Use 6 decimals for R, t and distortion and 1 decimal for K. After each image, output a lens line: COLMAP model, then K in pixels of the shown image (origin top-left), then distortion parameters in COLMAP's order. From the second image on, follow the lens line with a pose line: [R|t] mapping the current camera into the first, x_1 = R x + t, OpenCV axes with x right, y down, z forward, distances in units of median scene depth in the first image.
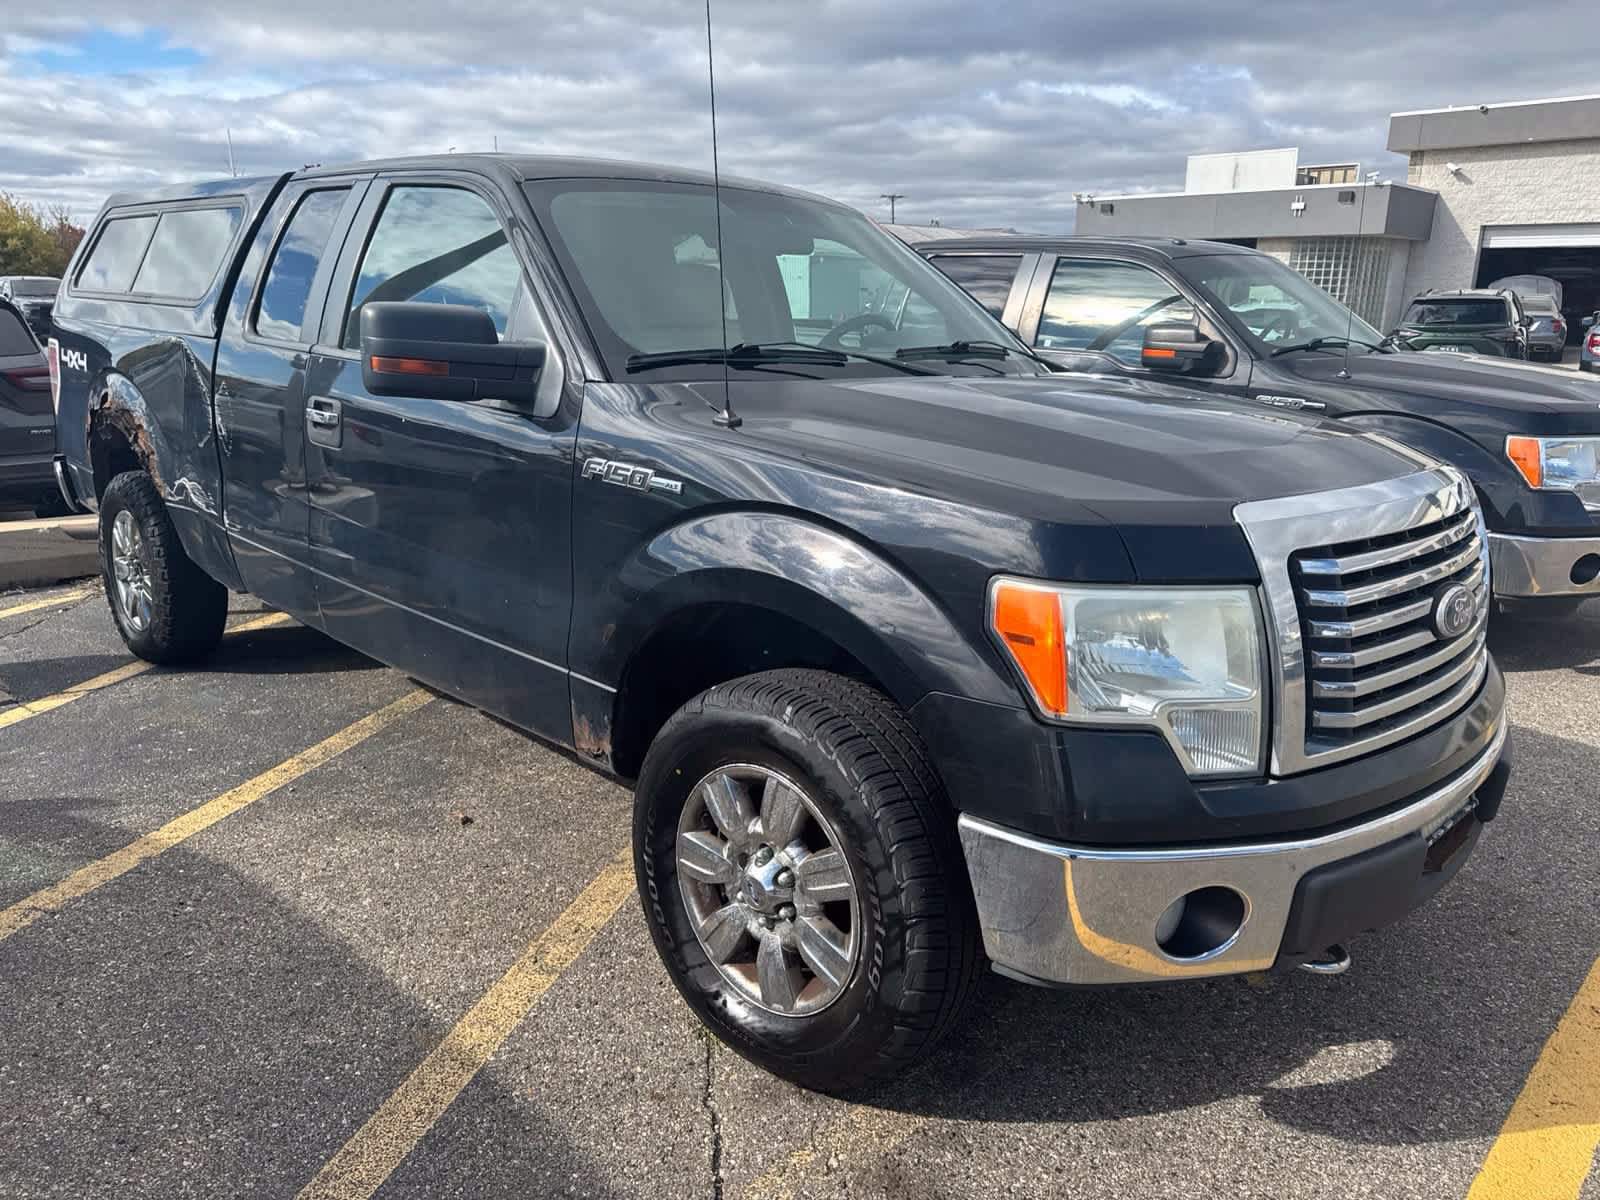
lens RADIAL K [[1136.2, 0, 797.0], [0, 1136.2, 598.2], [0, 0, 1]] dist [0.022687, -0.024079]
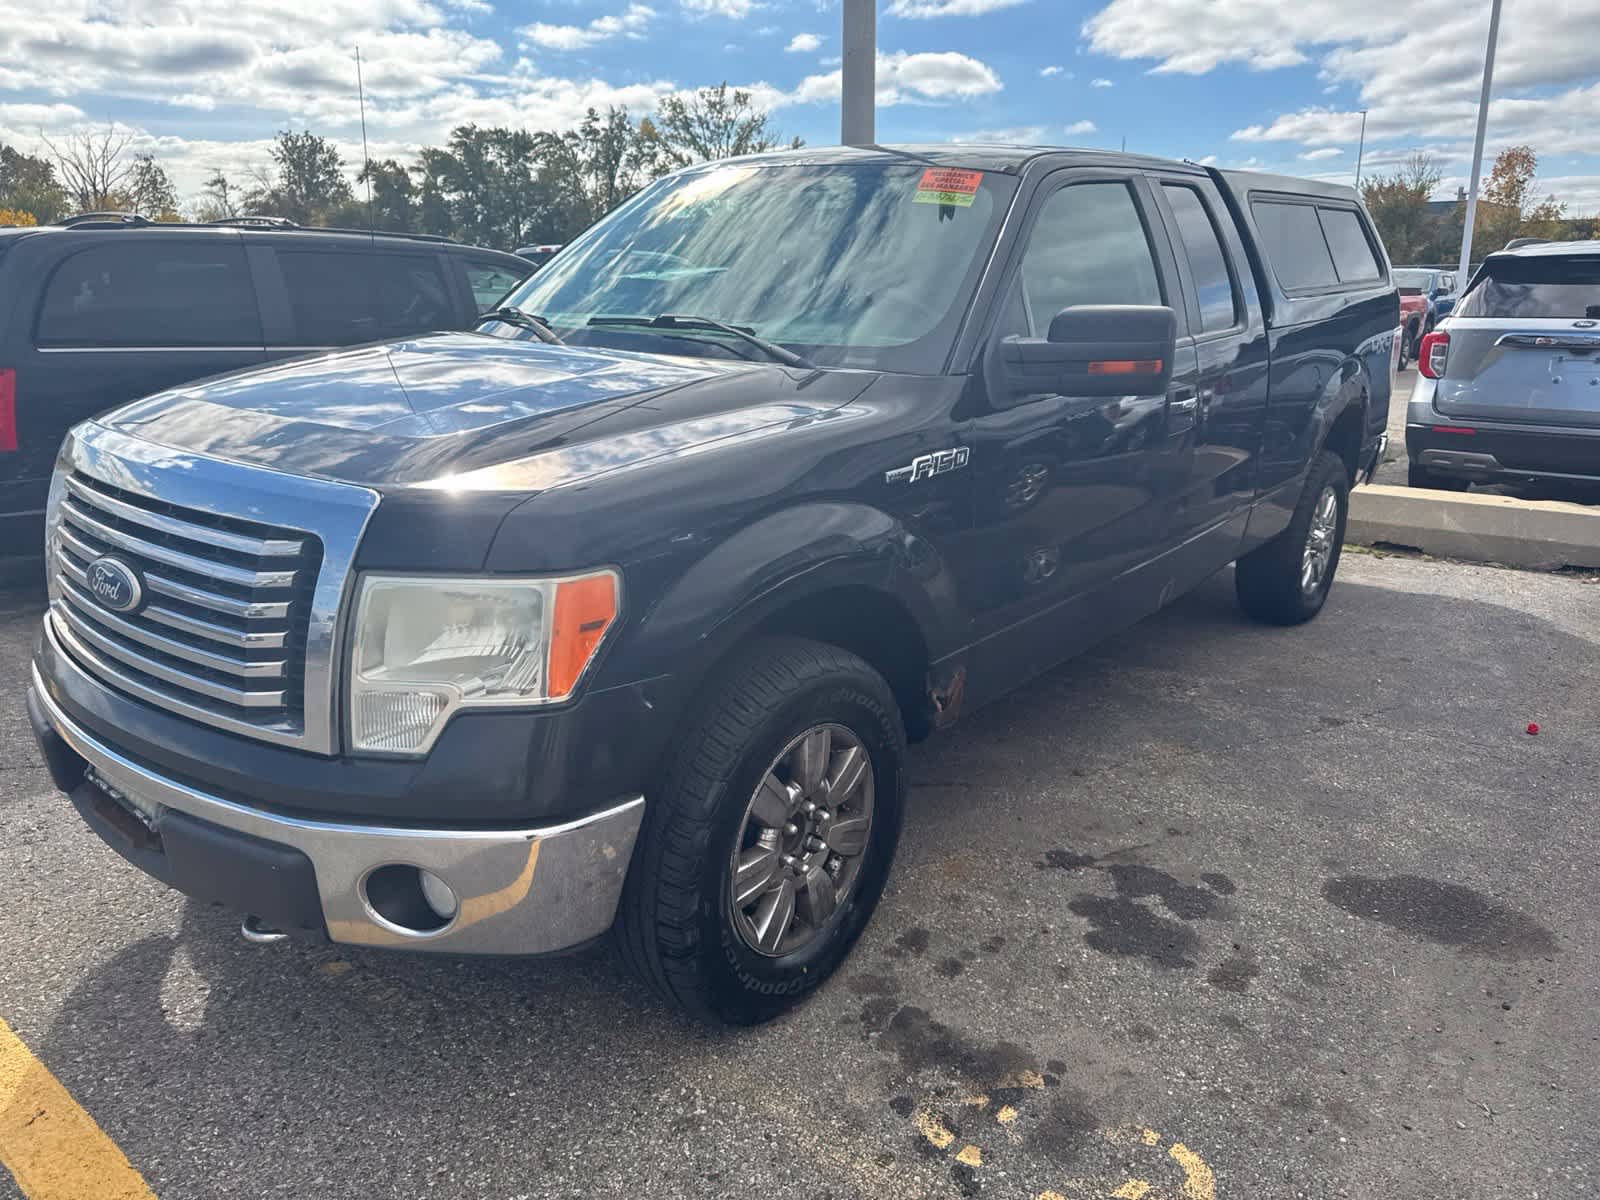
lens RADIAL K [[1136.2, 0, 789.5], [0, 1136.2, 600.9], [0, 0, 1]] dist [0.022687, -0.024079]
pose [[0.080349, 0.259968, -0.962269, 1.183014], [-0.246021, 0.940695, 0.233597, -0.261380], [0.965929, 0.217969, 0.139541, 1.073492]]
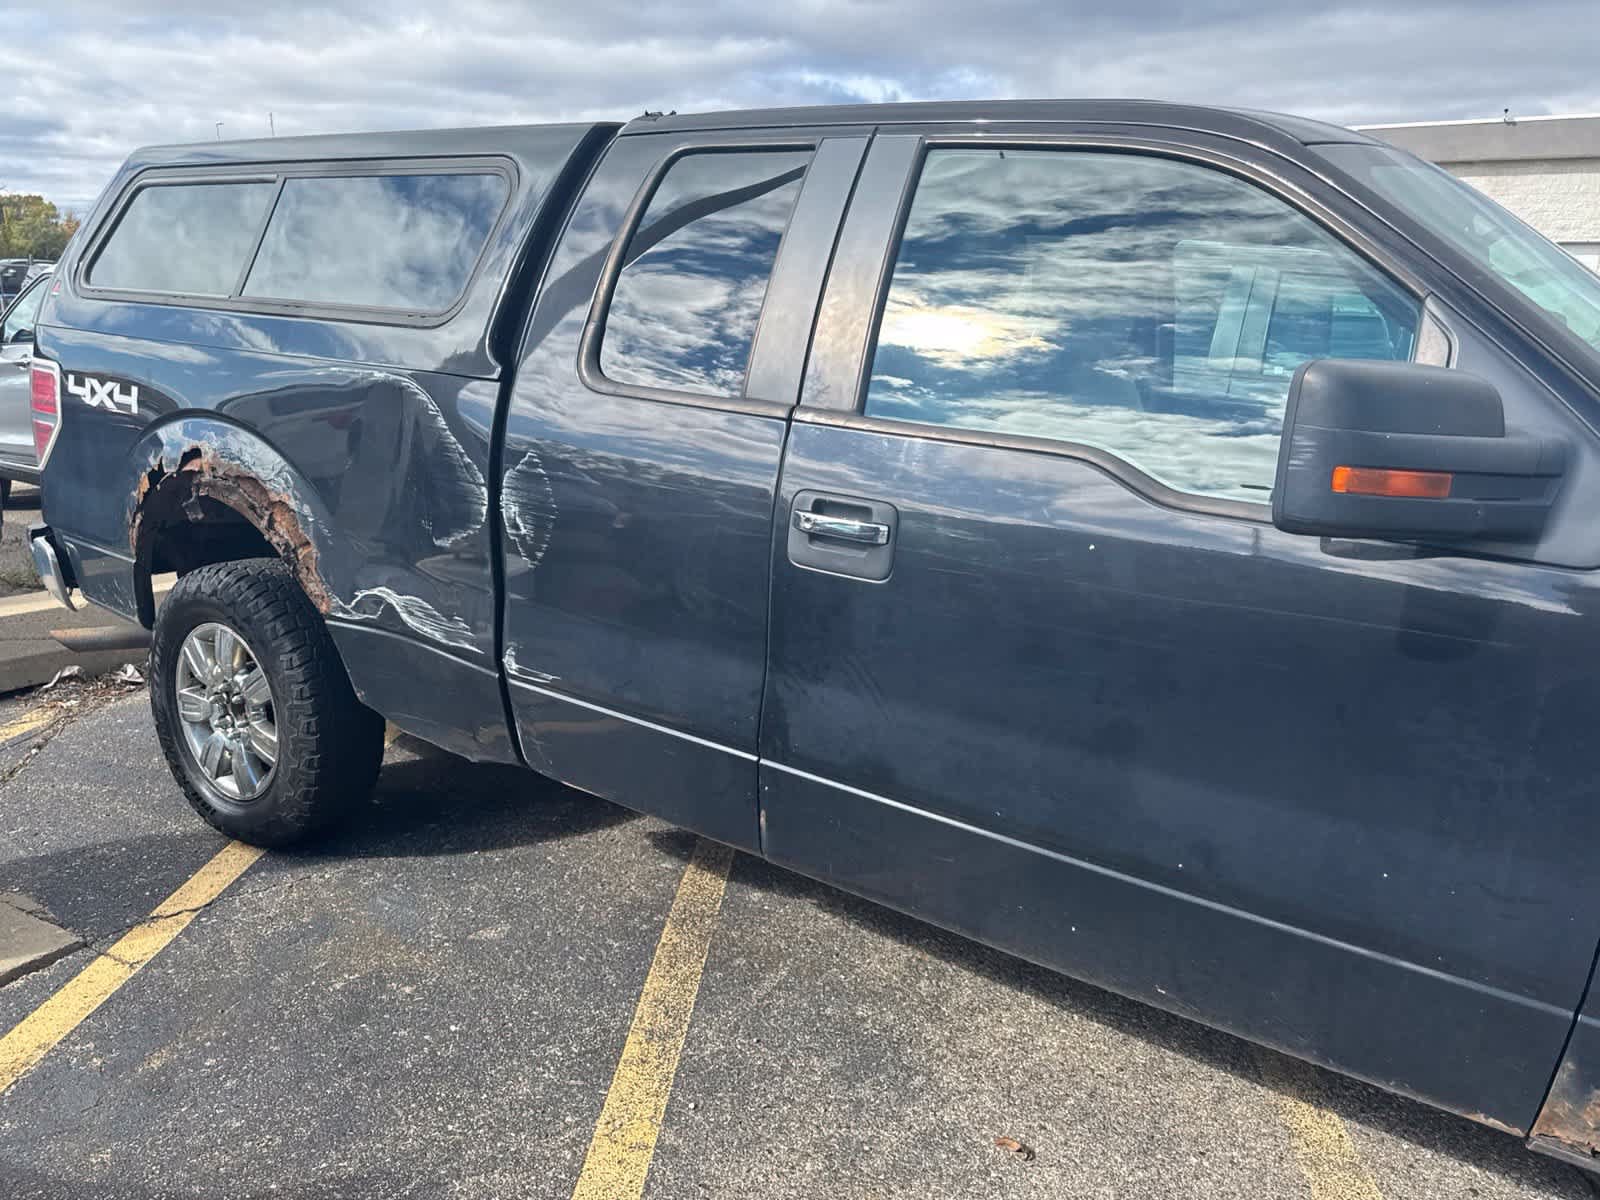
lens RADIAL K [[1136.2, 0, 798.2], [0, 1136.2, 592.3], [0, 0, 1]] dist [0.022687, -0.024079]
pose [[0.983454, -0.025826, 0.179307, -0.599955], [0.026506, 0.999648, -0.001396, -0.136419], [-0.179208, 0.006126, 0.983792, 0.455548]]
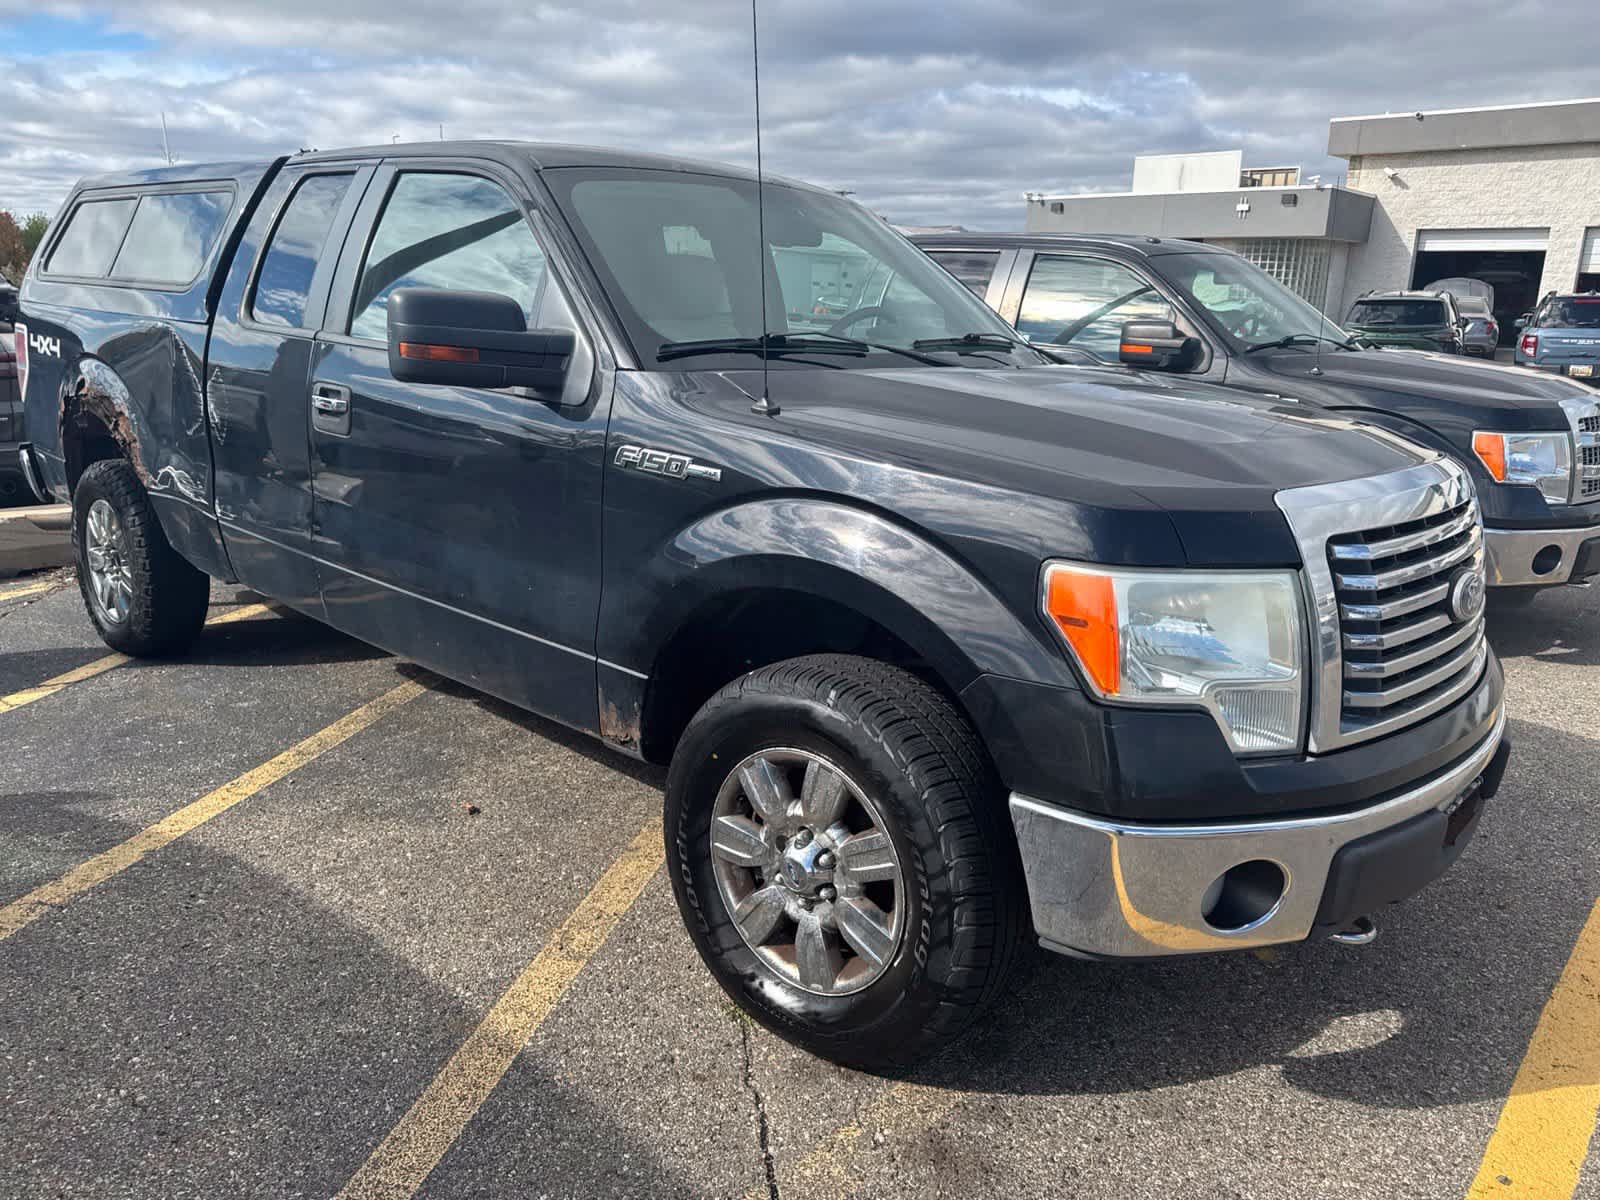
lens RADIAL K [[1136.2, 0, 798.5], [0, 1136.2, 595.7], [0, 0, 1]] dist [0.022687, -0.024079]
pose [[0.998870, -0.001235, 0.047511, -0.062274], [0.001136, 0.999997, 0.002113, 0.006323], [-0.047514, -0.002057, 0.998868, -0.009081]]
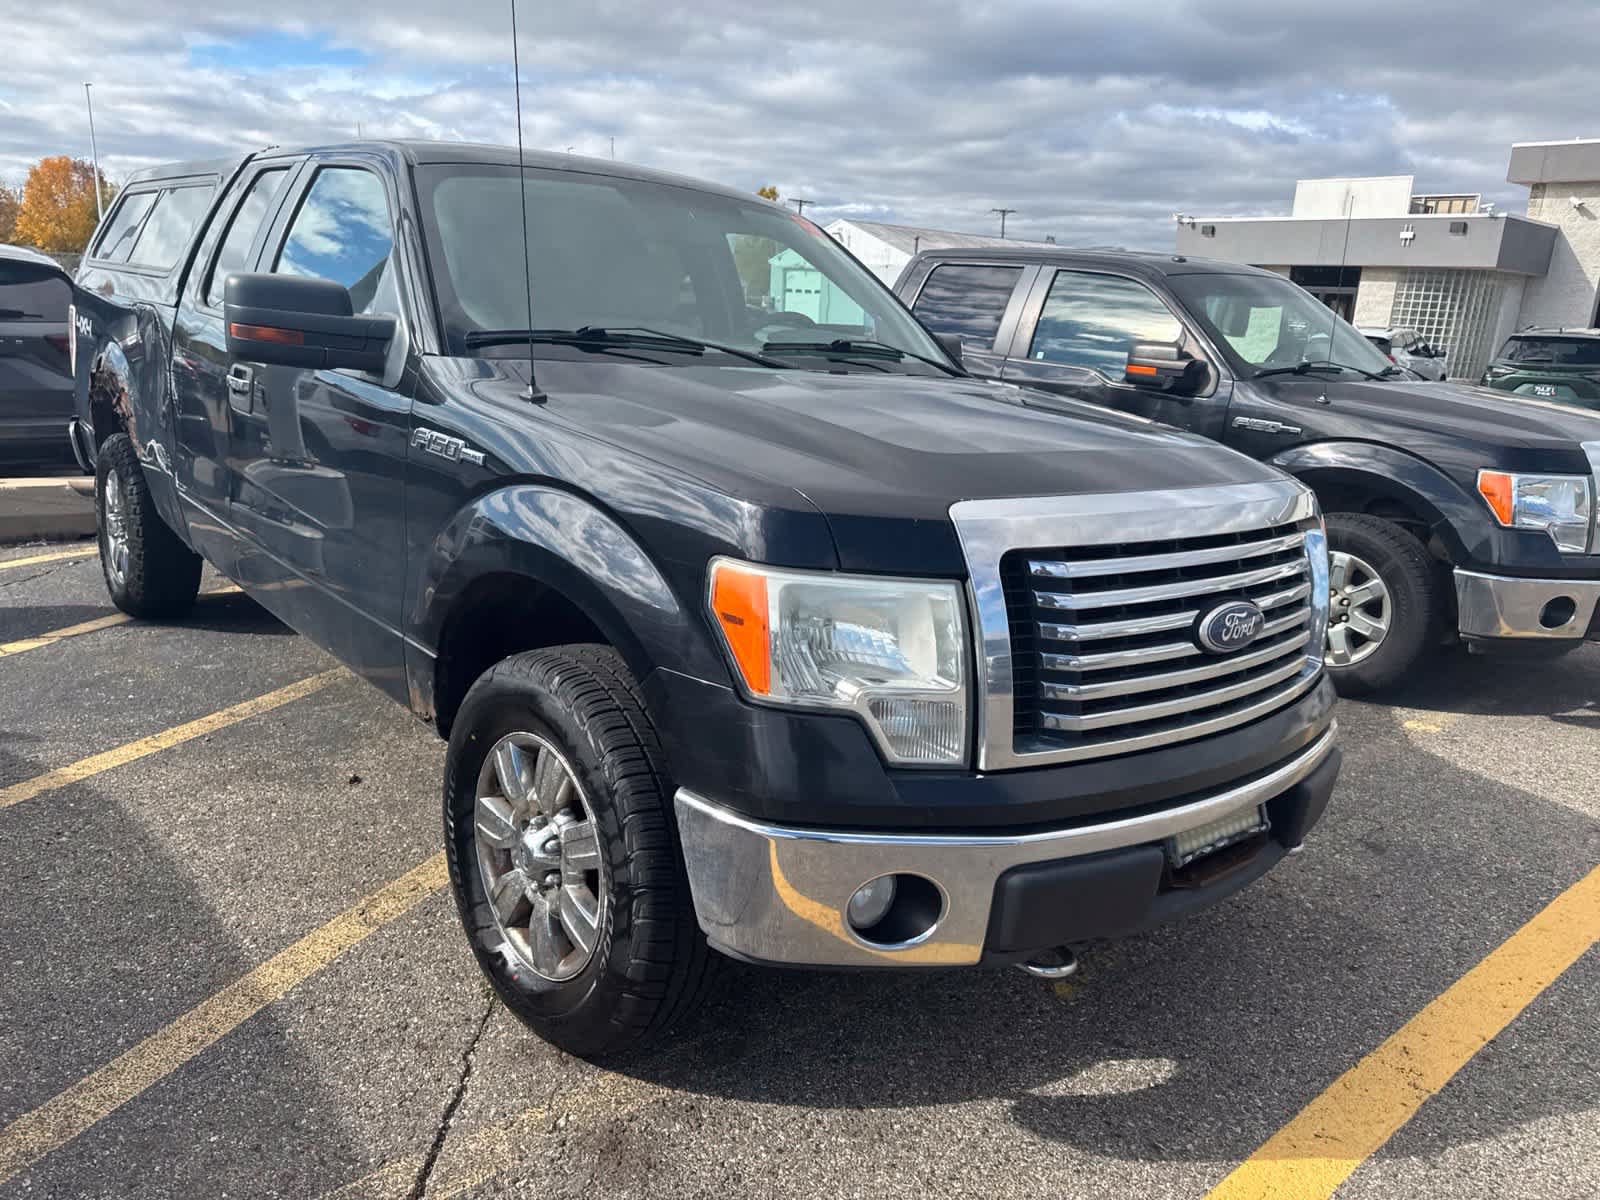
lens RADIAL K [[1136.2, 0, 807.4], [0, 1136.2, 599.4], [0, 0, 1]] dist [0.022687, -0.024079]
pose [[0.995515, 0.062076, -0.071392, 0.209555], [-0.062566, 0.998030, -0.004643, 0.012272], [0.070963, 0.009089, 0.997438, -0.007109]]
